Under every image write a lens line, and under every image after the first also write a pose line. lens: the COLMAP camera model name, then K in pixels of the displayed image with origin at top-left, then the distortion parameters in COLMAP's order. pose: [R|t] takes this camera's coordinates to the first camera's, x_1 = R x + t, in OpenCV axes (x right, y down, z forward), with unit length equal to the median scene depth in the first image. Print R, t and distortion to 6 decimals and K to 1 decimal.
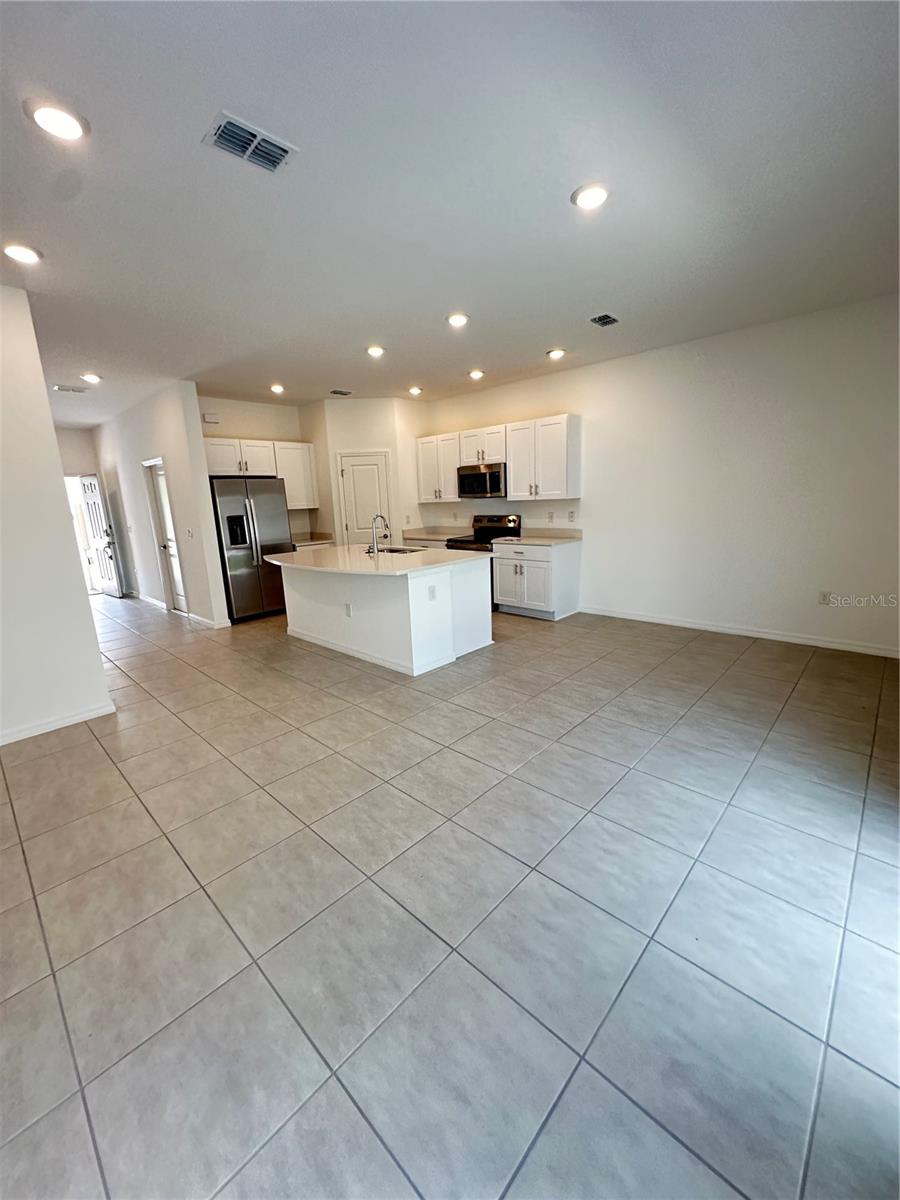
lens RADIAL K [[478.8, 0, 450.7], [0, 478.8, 596.4], [0, 0, 1]] dist [0.000669, -0.000018]
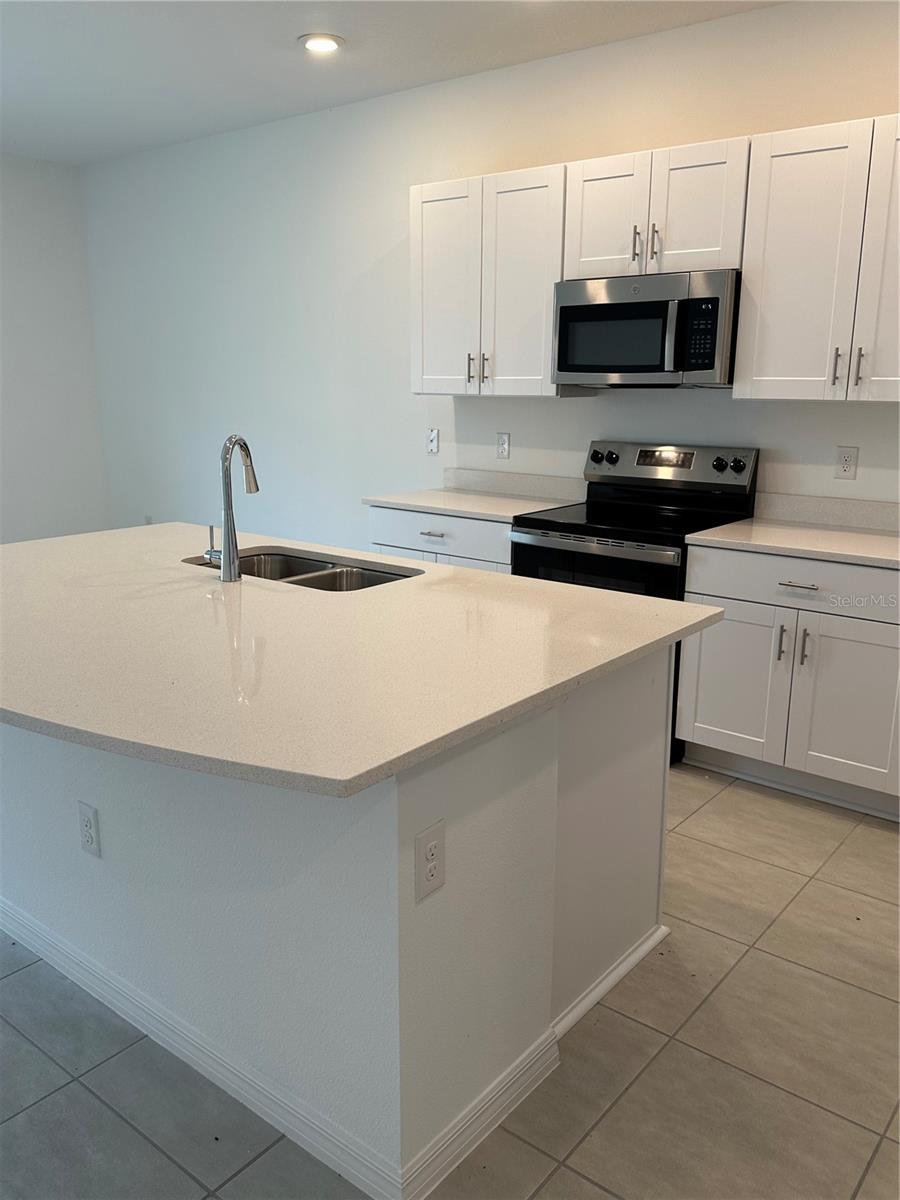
lens RADIAL K [[951.2, 0, 449.3], [0, 951.2, 602.5], [0, 0, 1]] dist [-0.005502, -0.001963]
pose [[0.997073, 0.017038, 0.074537, -0.099016], [-0.019316, 0.999365, 0.029946, -0.087752], [-0.073979, -0.031299, 0.996769, 0.416932]]
